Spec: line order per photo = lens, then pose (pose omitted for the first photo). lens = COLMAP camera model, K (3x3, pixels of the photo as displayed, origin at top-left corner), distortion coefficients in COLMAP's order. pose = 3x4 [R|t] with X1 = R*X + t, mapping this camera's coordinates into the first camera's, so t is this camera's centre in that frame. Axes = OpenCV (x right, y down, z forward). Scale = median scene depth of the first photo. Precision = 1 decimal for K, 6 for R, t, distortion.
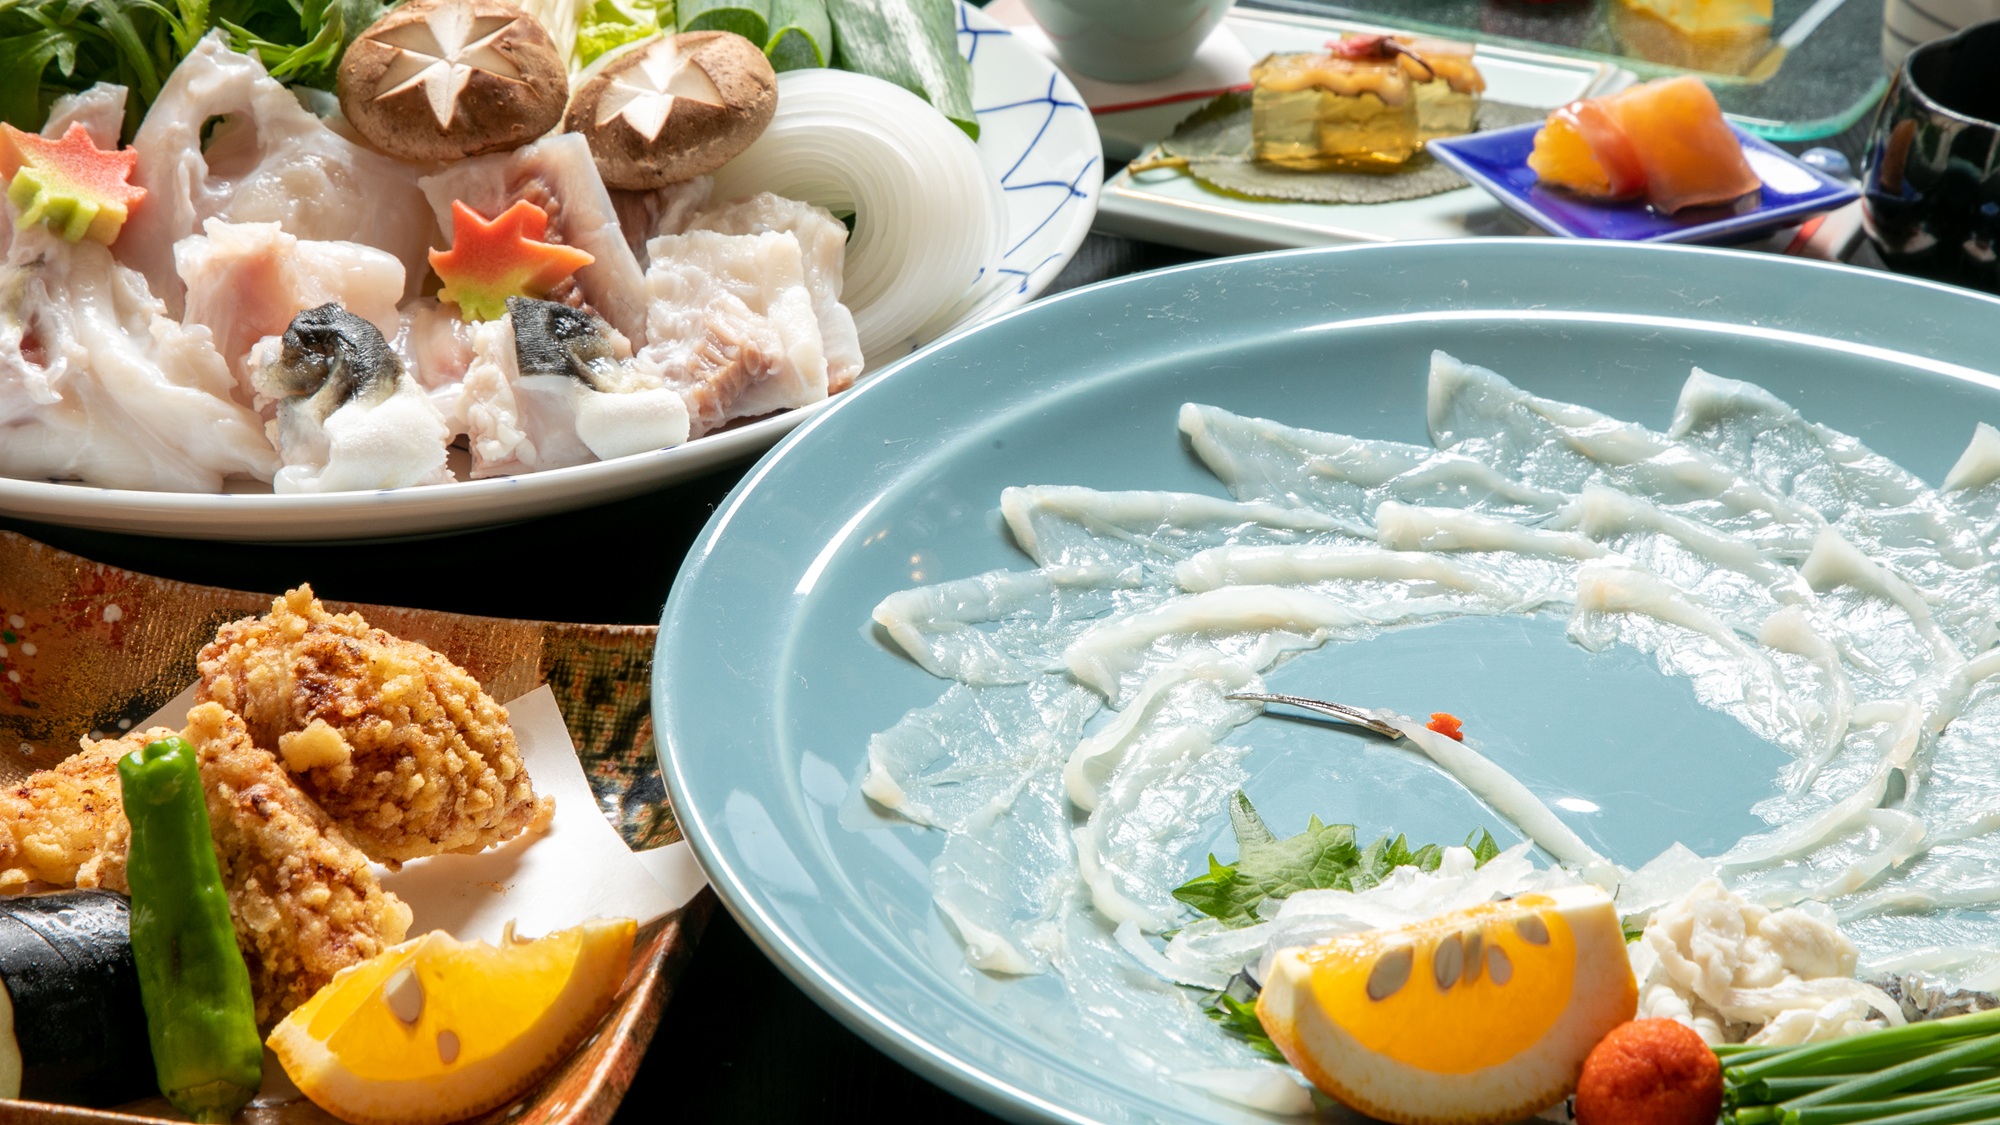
lens RADIAL K [[3947.2, 0, 991.5], [0, 3947.2, 560.4], [0, 0, 1]] dist [0.108077, 0.000000]
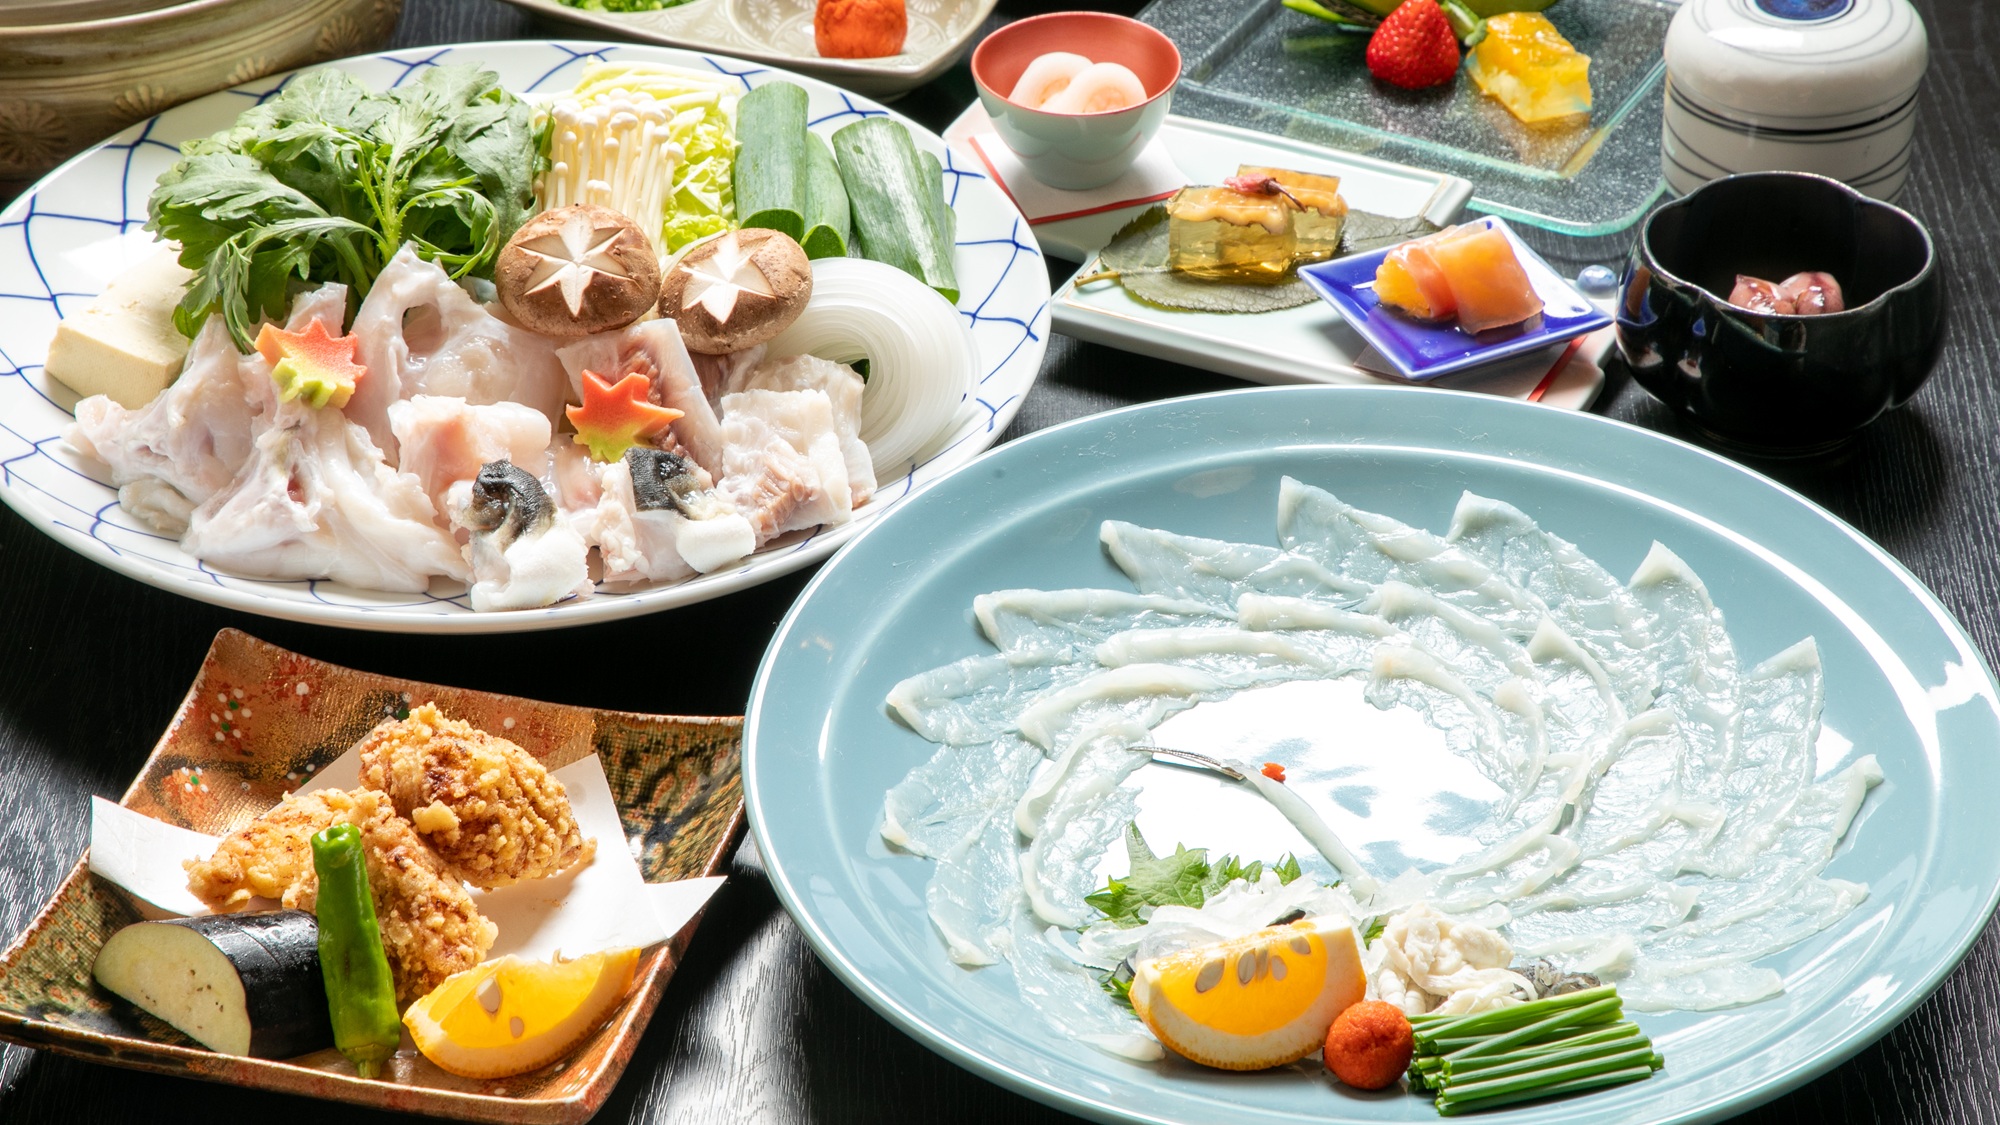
lens RADIAL K [[5816.7, 0, 1002.4], [0, 5816.7, 562.9], [0, 0, 1]] dist [-0.024084, 0.000000]
pose [[0.999952, -0.006178, -0.007564, 0.028319], [0.007190, 0.989836, 0.142031, -0.324403], [0.006610, -0.142079, 0.989833, -1.075851]]
